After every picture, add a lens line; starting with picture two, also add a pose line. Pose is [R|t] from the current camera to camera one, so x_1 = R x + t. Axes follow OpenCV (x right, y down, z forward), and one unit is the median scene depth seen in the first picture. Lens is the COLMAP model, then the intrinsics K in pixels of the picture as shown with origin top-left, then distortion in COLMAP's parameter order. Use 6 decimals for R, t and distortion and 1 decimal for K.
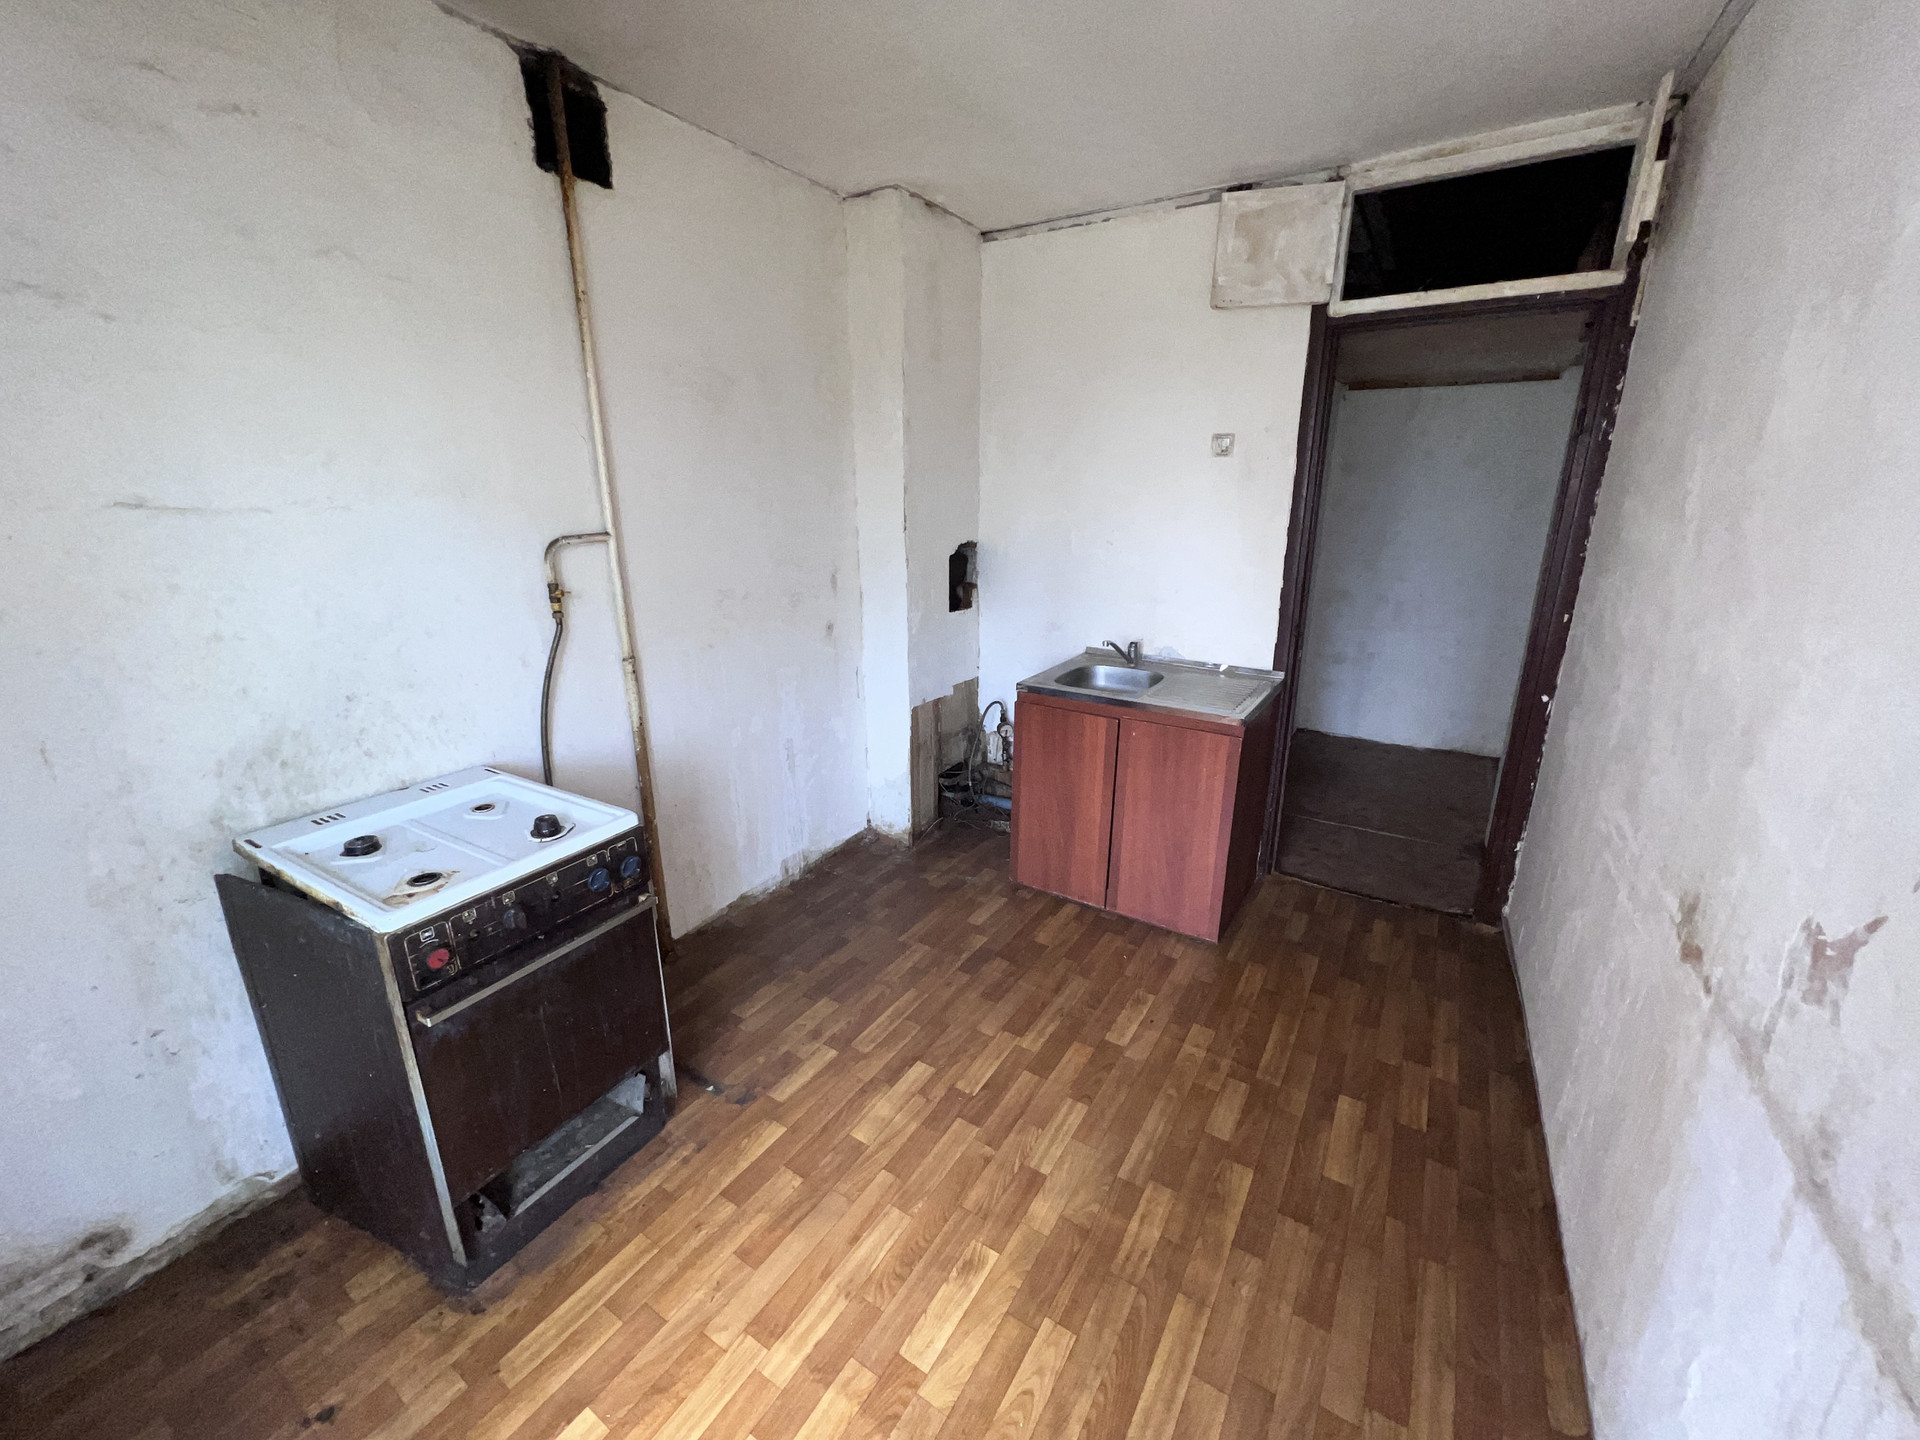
lens RADIAL K [[771.6, 0, 960.0], [0, 771.6, 720.0], [0, 0, 1]] dist [0.000876, 0.000069]
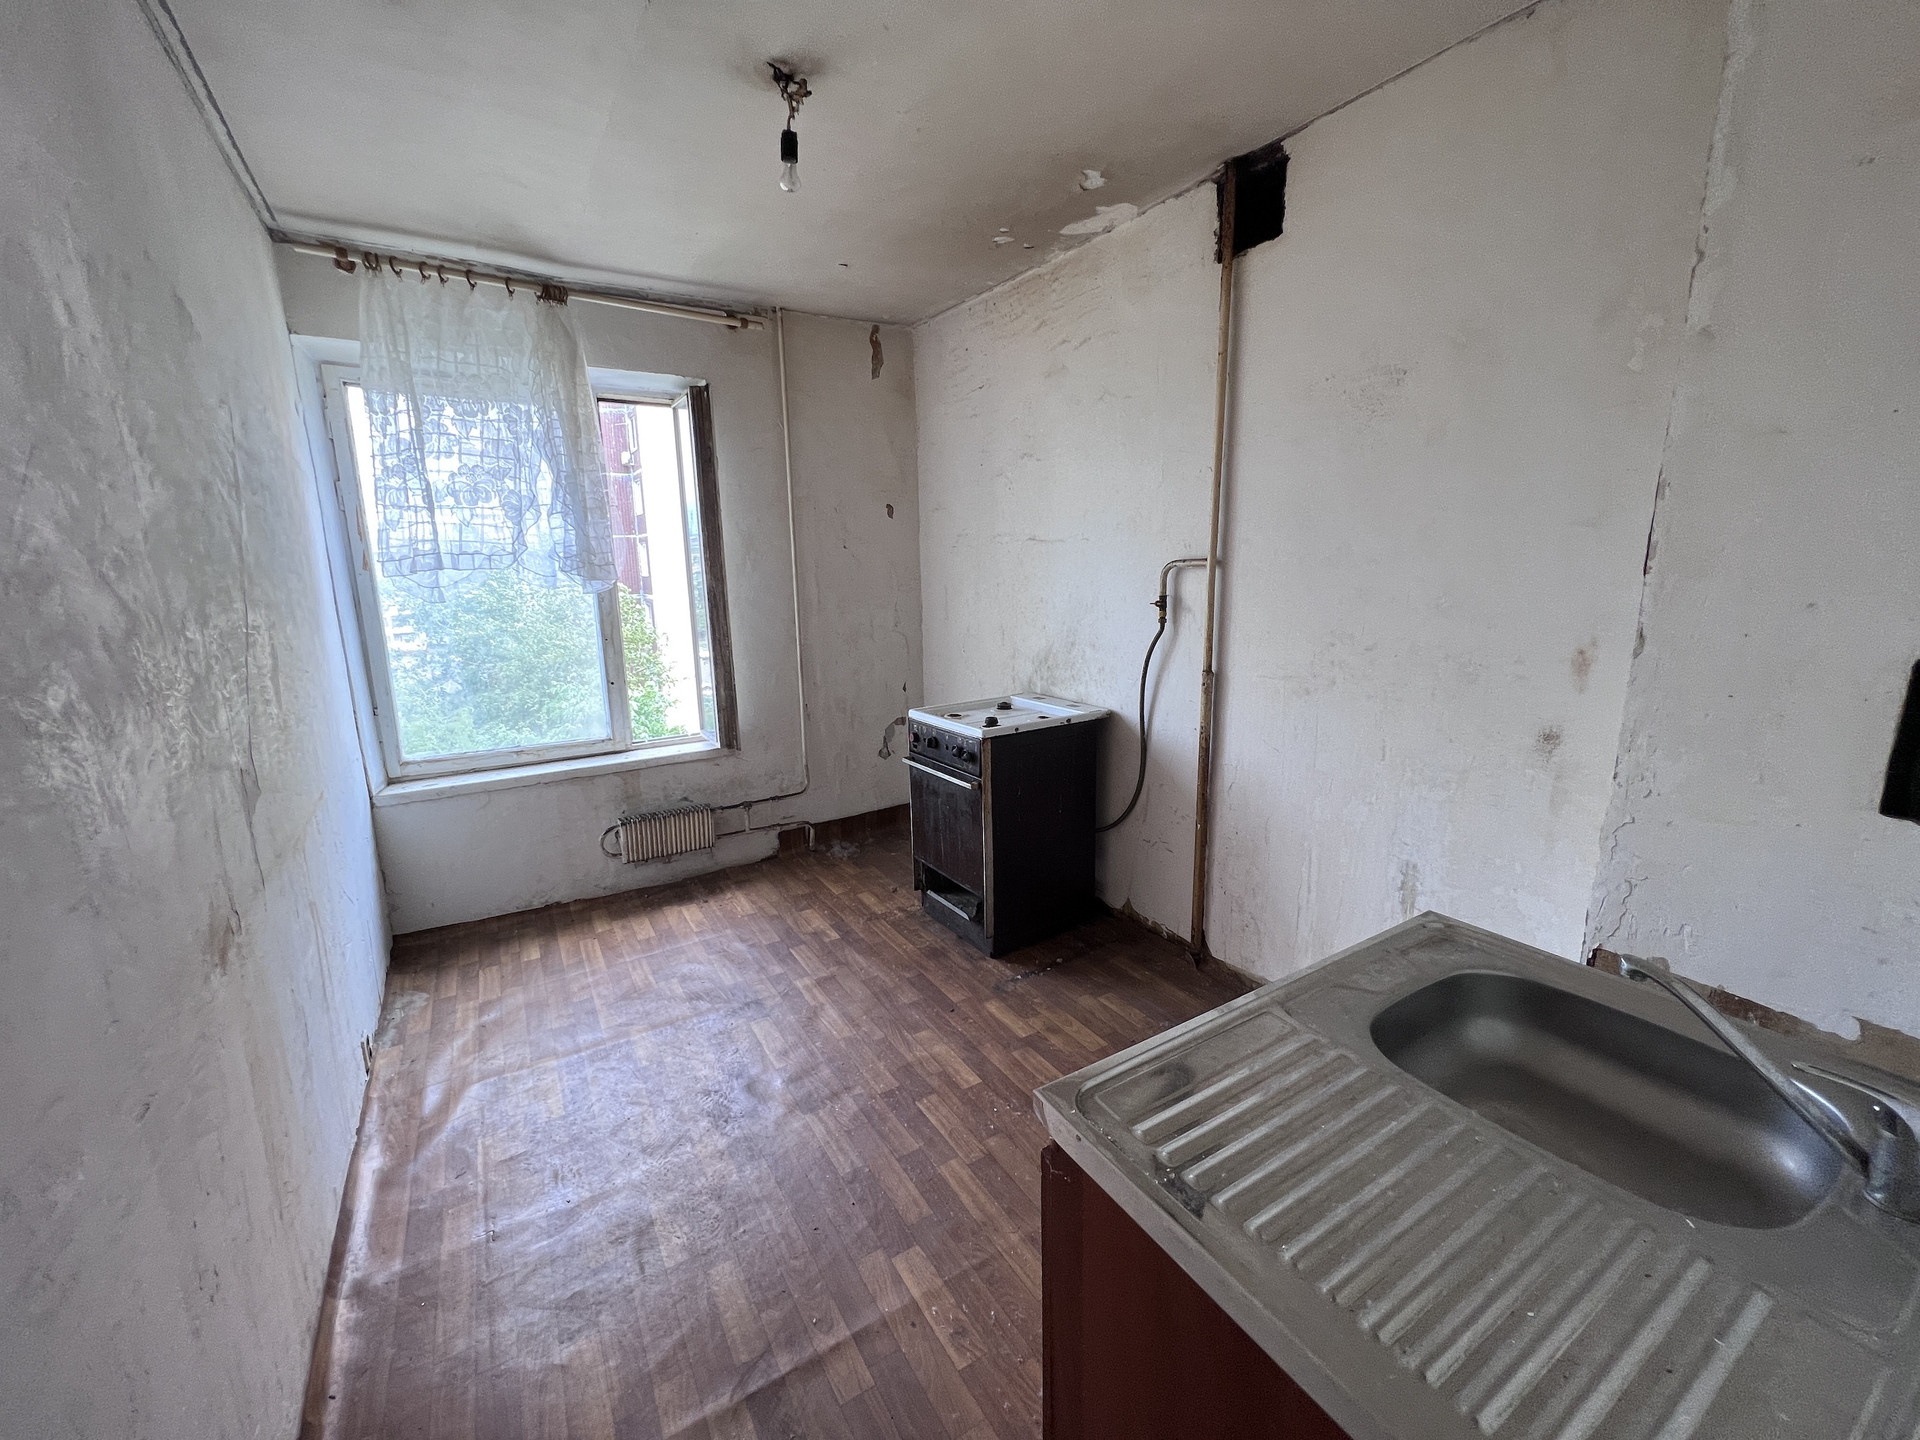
lens RADIAL K [[768.4, 0, 955.2], [0, 768.4, 730.6], [0, 0, 1]] dist [-0.025743, 0.000019]
pose [[-0.451513, 0.200318, -0.869488, 0.764454], [-0.236885, 0.912592, 0.333260, -0.307861], [0.860245, 0.356440, -0.364594, 1.219999]]
